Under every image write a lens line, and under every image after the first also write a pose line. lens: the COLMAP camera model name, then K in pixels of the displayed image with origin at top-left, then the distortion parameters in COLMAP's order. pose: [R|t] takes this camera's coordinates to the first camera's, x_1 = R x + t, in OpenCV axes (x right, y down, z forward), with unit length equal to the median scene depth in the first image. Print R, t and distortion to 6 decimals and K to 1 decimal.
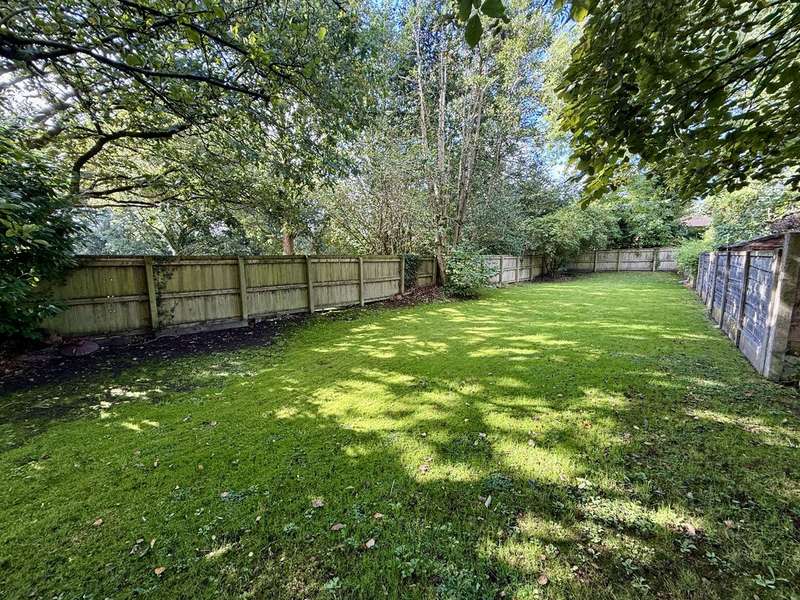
lens RADIAL K [[318.8, 0, 399.2], [0, 318.8, 298.4], [0, 0, 1]] dist [0.000423, 0.000312]
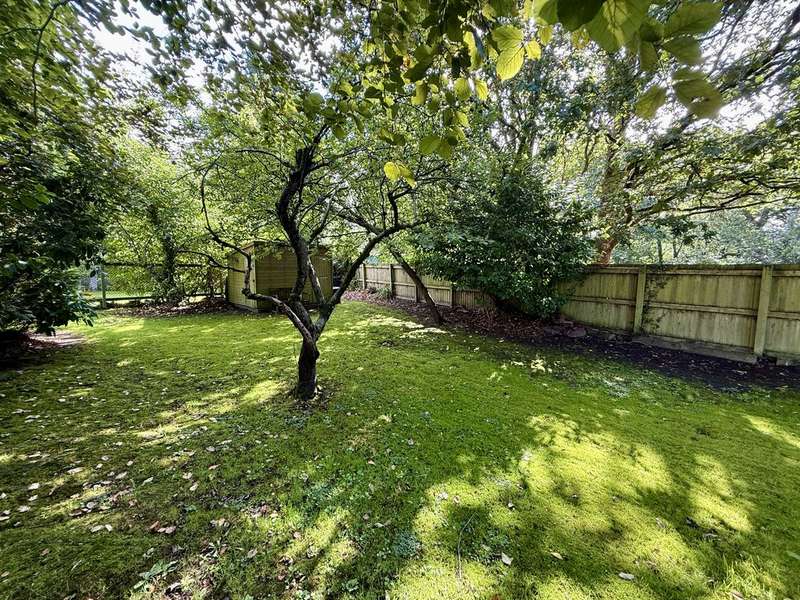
lens RADIAL K [[318.8, 0, 399.2], [0, 318.8, 298.4], [0, 0, 1]] dist [0.000423, 0.000312]
pose [[-0.131779, 0.112286, -0.984899, 0.374121], [-0.123375, 0.983981, 0.128689, -0.060099], [0.983571, 0.138470, -0.115815, 0.345004]]
